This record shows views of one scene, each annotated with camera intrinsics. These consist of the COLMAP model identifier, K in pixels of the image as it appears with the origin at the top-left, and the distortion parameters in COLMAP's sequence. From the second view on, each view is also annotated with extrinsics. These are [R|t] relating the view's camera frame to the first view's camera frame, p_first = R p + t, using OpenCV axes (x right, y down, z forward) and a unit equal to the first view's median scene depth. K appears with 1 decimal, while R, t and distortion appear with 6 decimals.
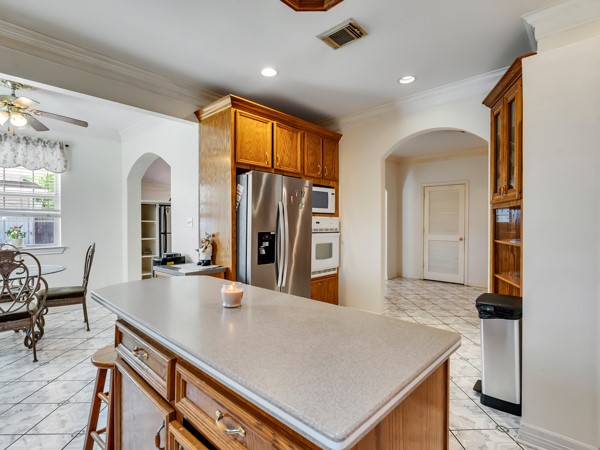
lens RADIAL K [[306.7, 0, 296.3], [0, 306.7, 224.2], [0, 0, 1]] dist [-0.003302, 0.000410]
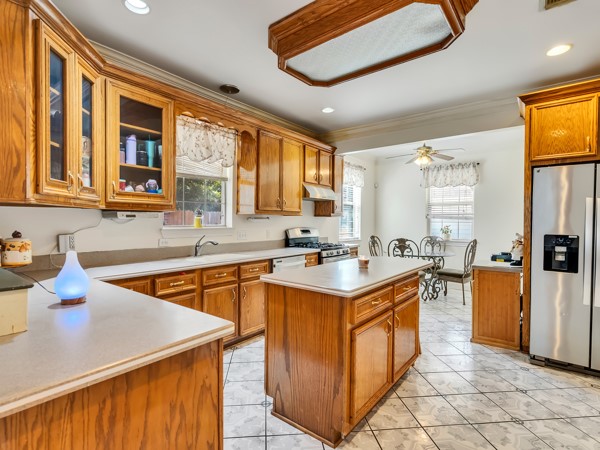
lens RADIAL K [[306.7, 0, 296.3], [0, 306.7, 224.2], [0, 0, 1]] dist [-0.003302, 0.000410]
pose [[0.086017, 0.007337, -0.996267, 0.517786], [-0.011471, 0.999914, 0.006373, -0.001102], [0.996228, 0.010880, 0.086094, 0.140481]]
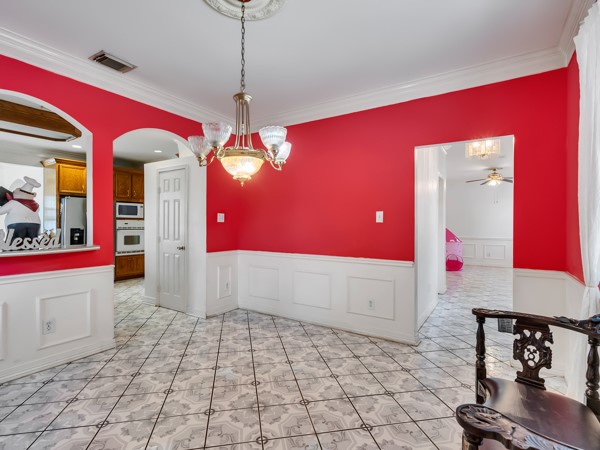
lens RADIAL K [[303.2, 0, 300.0], [0, 303.2, 225.0], [0, 0, 1]] dist [-0.004619, -0.000692]
pose [[0.984834, 0.003897, 0.173453, 0.711592], [-0.003792, 0.999992, -0.000938, 0.000707], [-0.173455, 0.000267, 0.984842, -0.830261]]
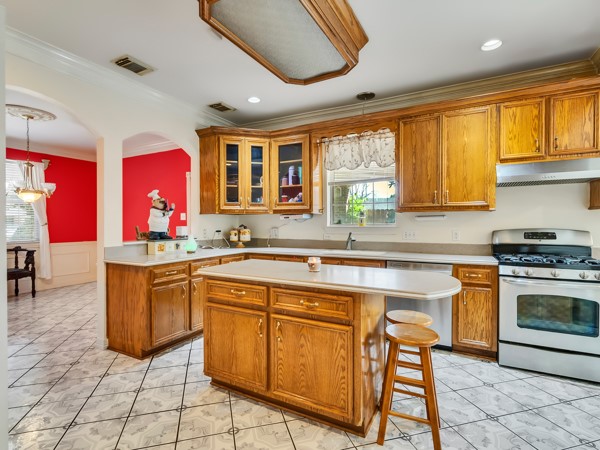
lens RADIAL K [[306.7, 0, 296.3], [0, 306.7, 224.2], [0, 0, 1]] dist [-0.003302, 0.000410]
pose [[-0.967276, 0.005103, -0.253675, 0.095642], [0.001424, 0.999891, 0.014685, -0.003034], [0.253722, 0.013843, -0.967178, 0.830170]]
